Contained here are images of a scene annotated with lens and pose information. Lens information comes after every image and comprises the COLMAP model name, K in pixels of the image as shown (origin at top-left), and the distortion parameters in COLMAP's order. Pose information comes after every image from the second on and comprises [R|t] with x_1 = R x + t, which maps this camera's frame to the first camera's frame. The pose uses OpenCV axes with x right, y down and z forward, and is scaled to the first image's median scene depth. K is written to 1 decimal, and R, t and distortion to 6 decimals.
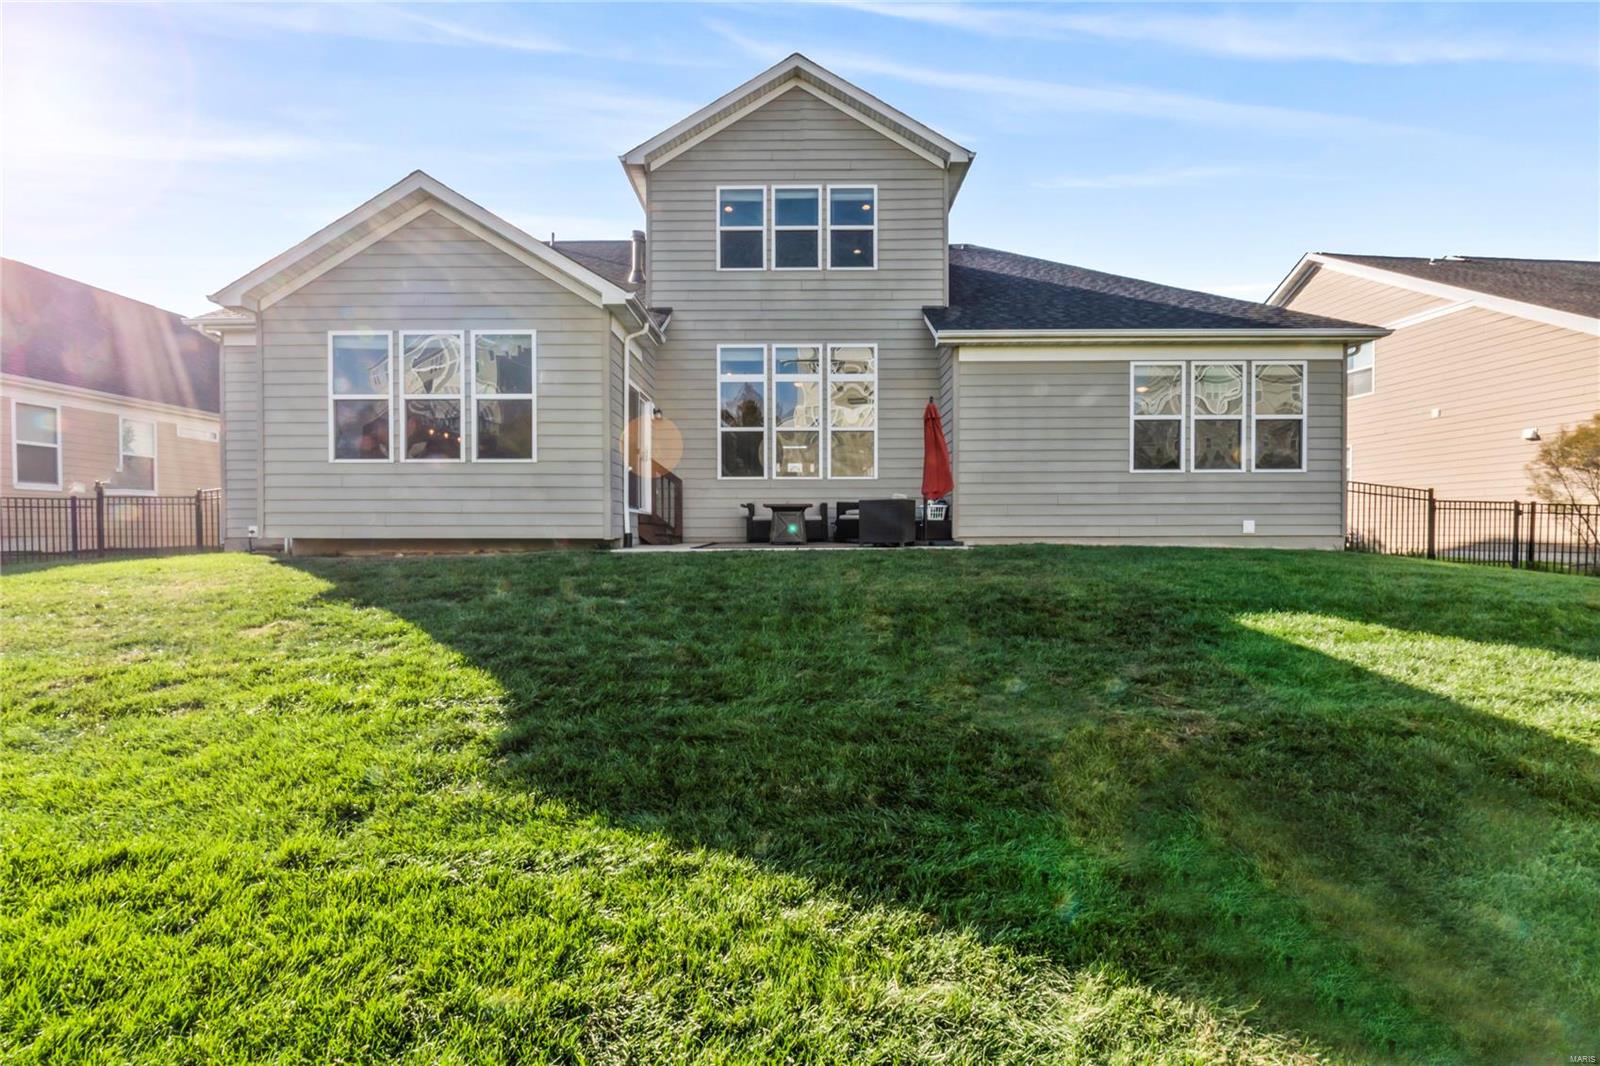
lens RADIAL K [[715.4, 0, 802.6], [0, 715.4, 543.2], [0, 0, 1]] dist [-0.002370, -0.001232]
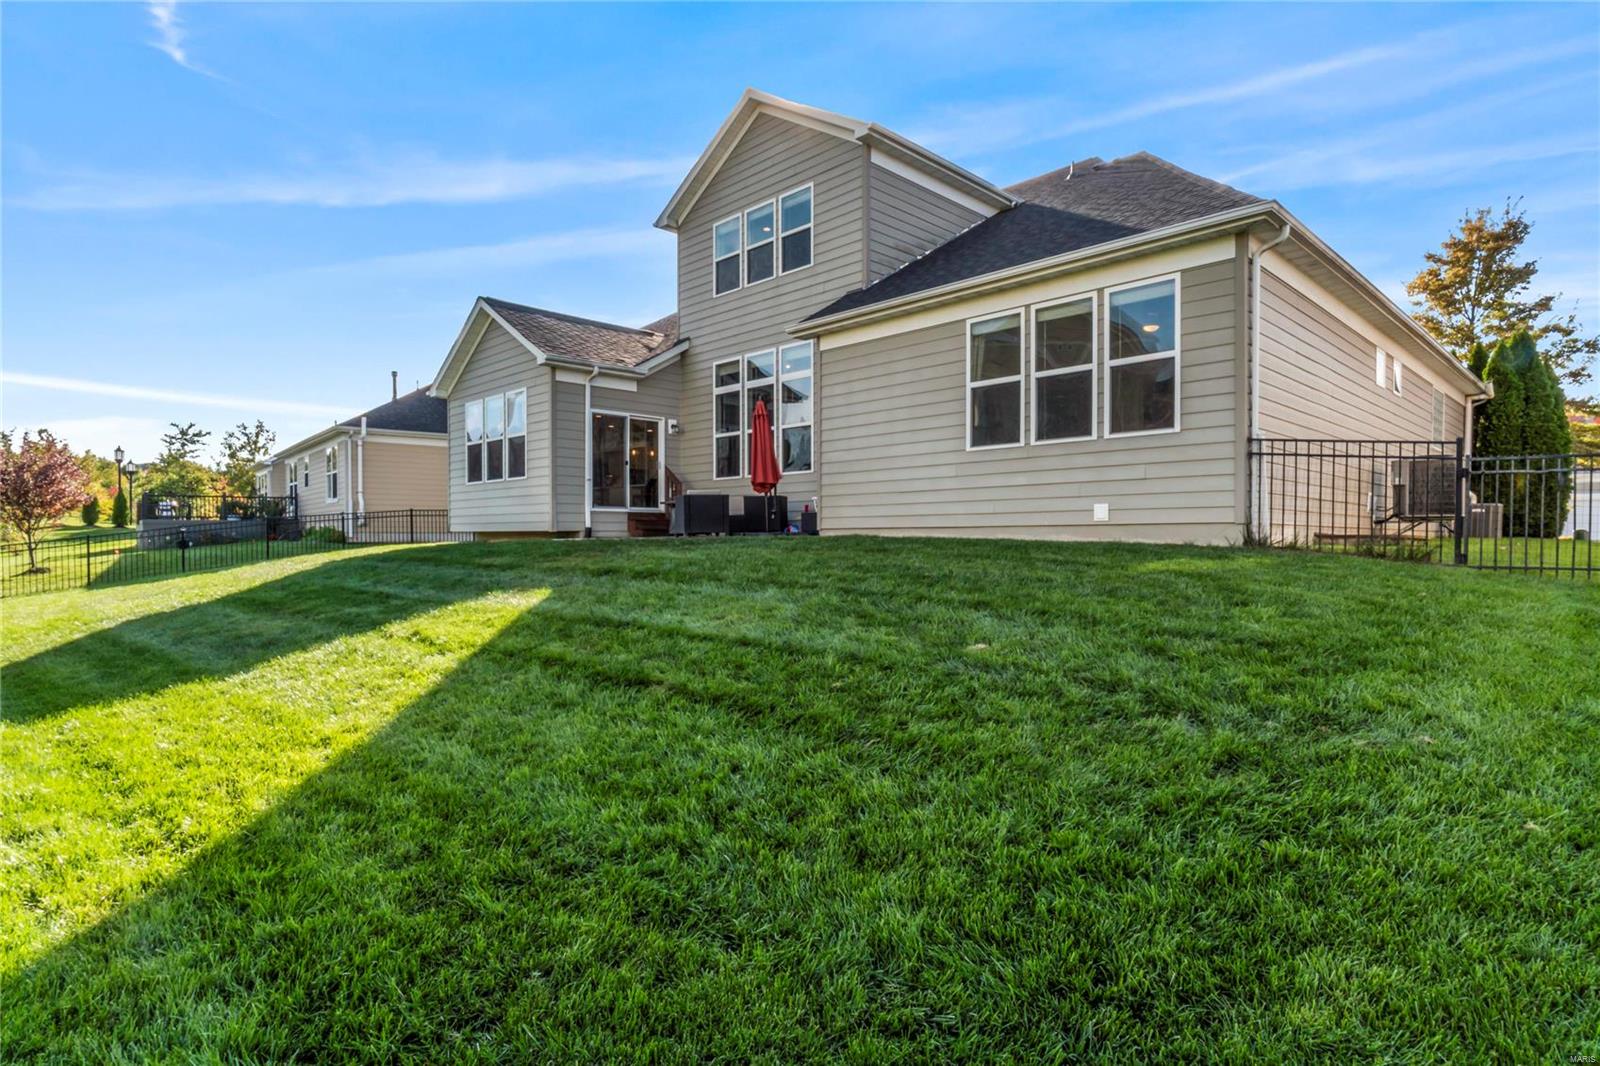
lens RADIAL K [[839.5, 0, 799.1], [0, 839.5, 539.5], [0, 0, 1]] dist [-0.008744, 0.004784]
pose [[0.690686, 0.007131, -0.723120, 0.970018], [0.002199, 0.999926, 0.011961, -0.005322], [0.723152, -0.009851, 0.690619, 0.156471]]
